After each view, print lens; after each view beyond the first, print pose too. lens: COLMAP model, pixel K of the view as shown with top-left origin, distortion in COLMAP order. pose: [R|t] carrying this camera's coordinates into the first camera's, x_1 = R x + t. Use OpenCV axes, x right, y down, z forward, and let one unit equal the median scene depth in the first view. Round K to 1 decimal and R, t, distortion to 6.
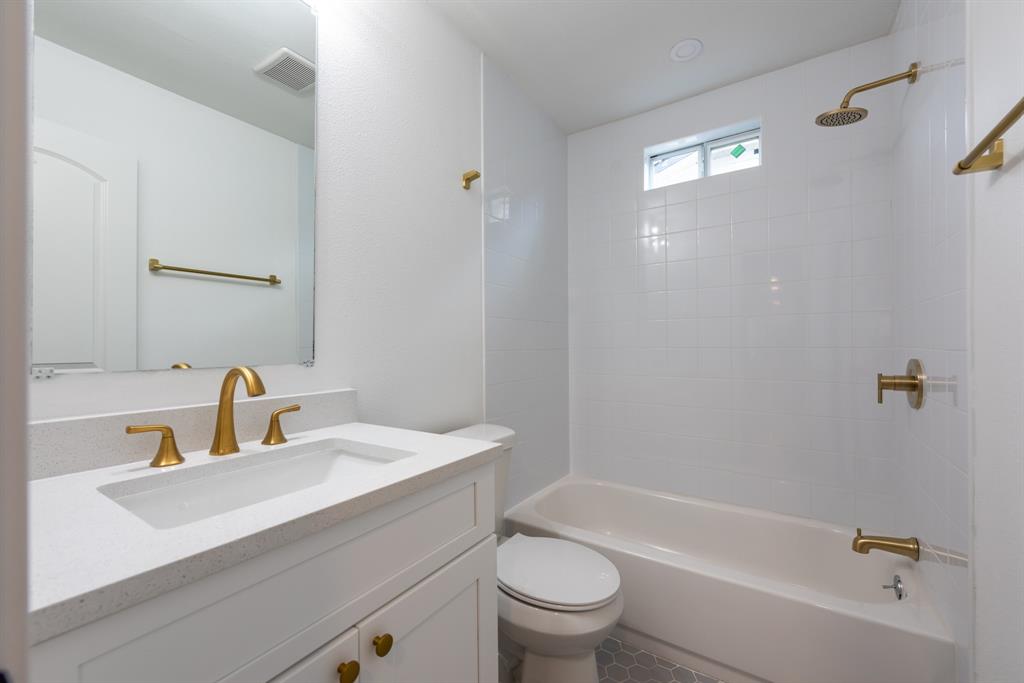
lens RADIAL K [[415.0, 0, 502.2], [0, 415.0, 342.8], [0, 0, 1]] dist [0.002190, -0.003068]
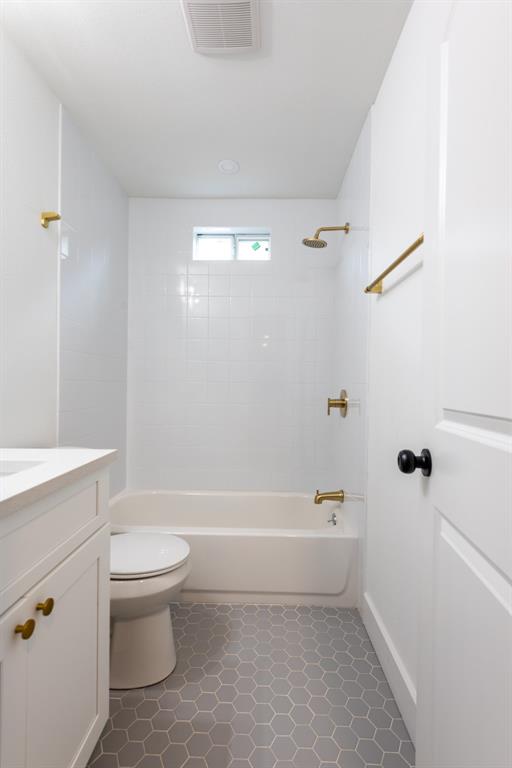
lens RADIAL K [[371.7, 0, 258.3], [0, 371.7, 385.3], [0, 0, 1]] dist [-0.004618, -0.002179]
pose [[0.834225, 0.017330, 0.551152, -0.177298], [-0.021838, 0.999760, 0.001618, 0.024140], [-0.550992, -0.013386, 0.834403, -0.119238]]
